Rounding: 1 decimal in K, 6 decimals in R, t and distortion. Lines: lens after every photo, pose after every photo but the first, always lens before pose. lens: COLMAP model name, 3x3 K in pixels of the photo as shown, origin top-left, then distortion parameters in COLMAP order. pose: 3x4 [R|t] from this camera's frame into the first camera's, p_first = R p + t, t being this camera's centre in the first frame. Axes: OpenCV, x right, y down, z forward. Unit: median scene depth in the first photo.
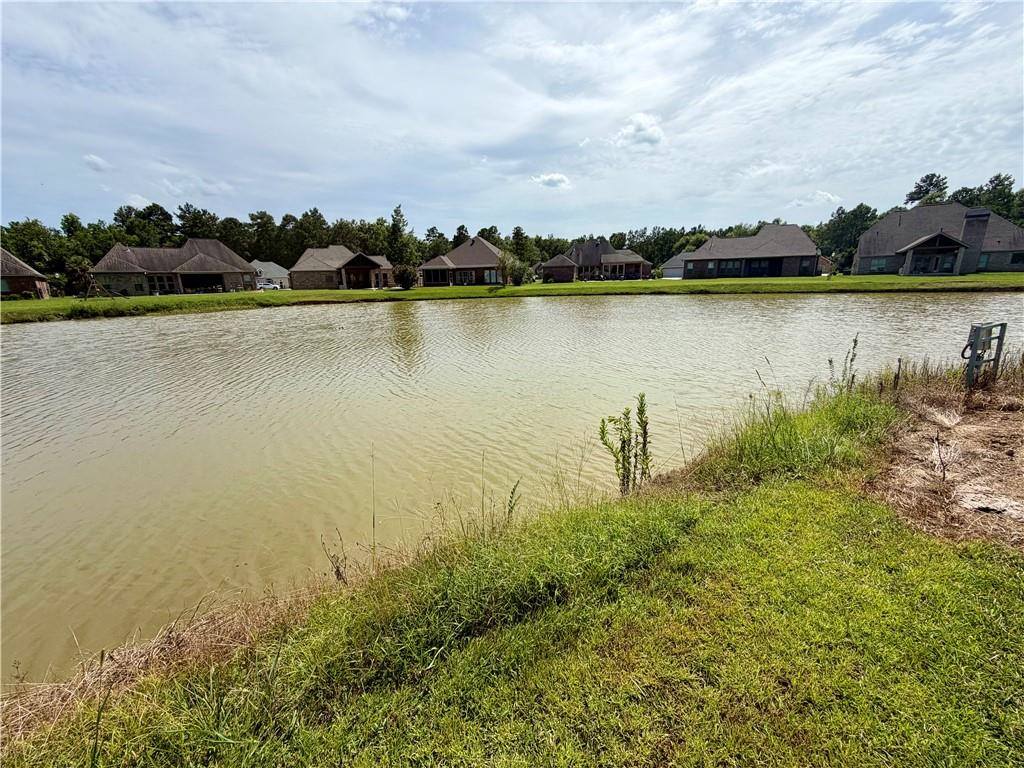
lens RADIAL K [[412.9, 0, 507.1], [0, 412.9, 384.3], [0, 0, 1]] dist [0.004507, 0.000269]
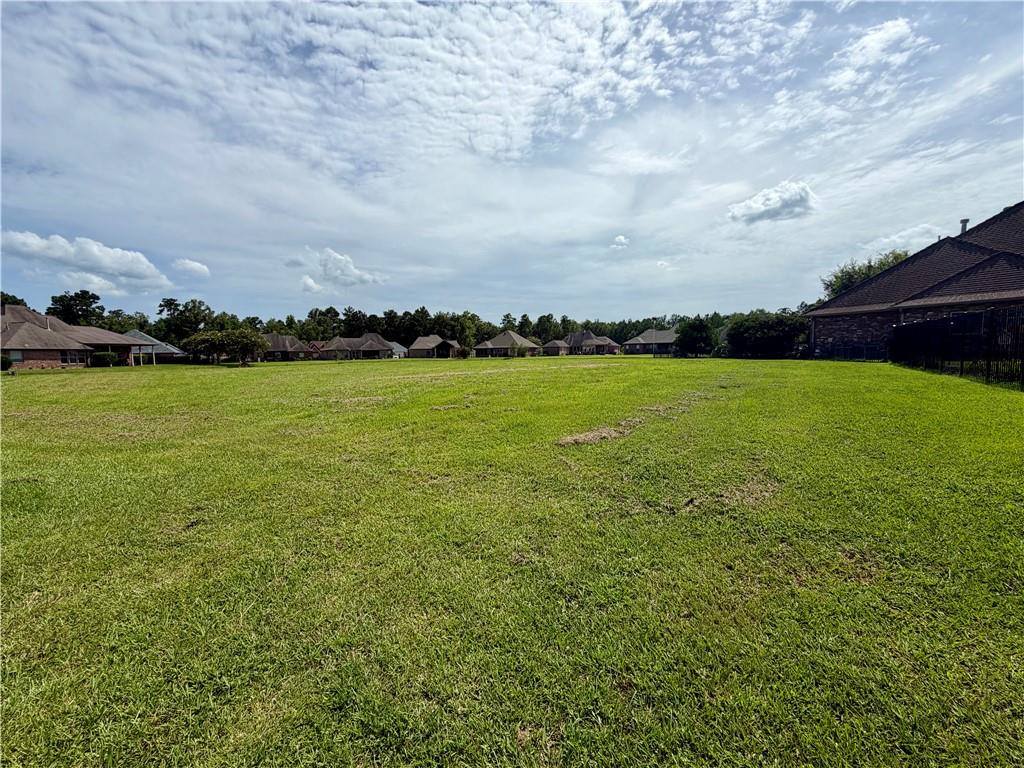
lens RADIAL K [[412.9, 0, 507.4], [0, 412.9, 379.0], [0, 0, 1]] dist [0.004507, 0.000269]
pose [[0.978845, 0.020908, -0.203531, 0.156933], [-0.058346, 0.981985, -0.179725, 0.090619], [0.196106, 0.187798, 0.962431, -0.363353]]
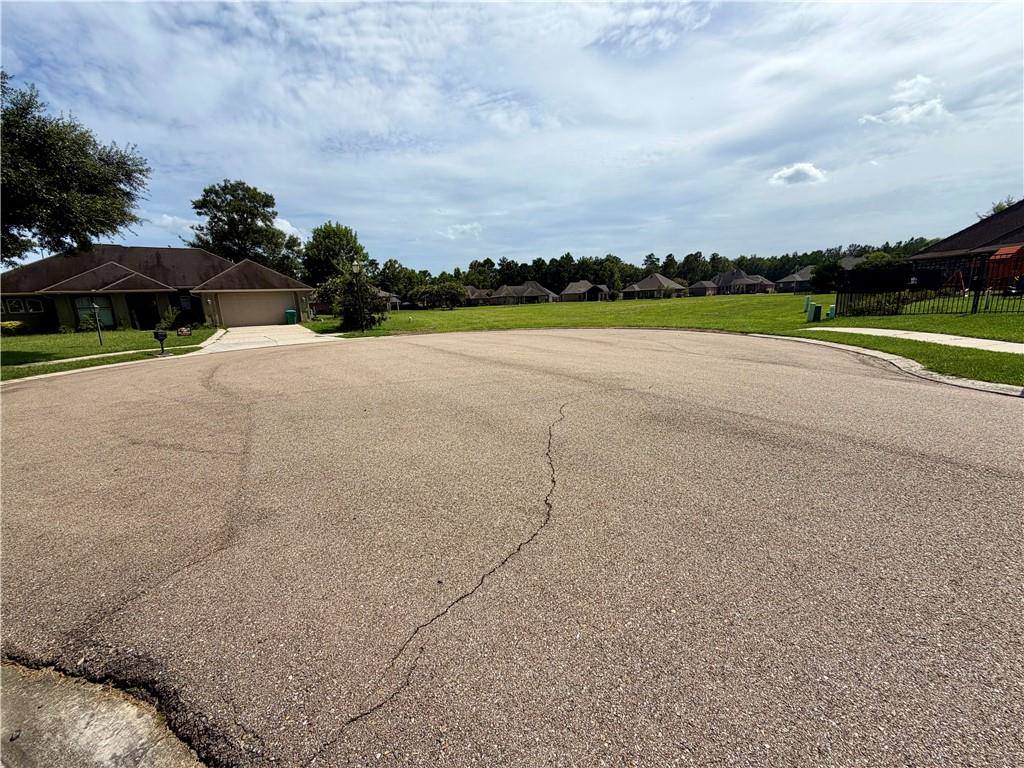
lens RADIAL K [[412.9, 0, 508.5], [0, 412.9, 383.2], [0, 0, 1]] dist [0.004507, 0.000269]
pose [[0.867889, 0.083488, -0.489693, 0.171292], [-0.102678, 0.994637, -0.012401, 0.128993], [0.486031, 0.061043, 0.871807, -0.516211]]
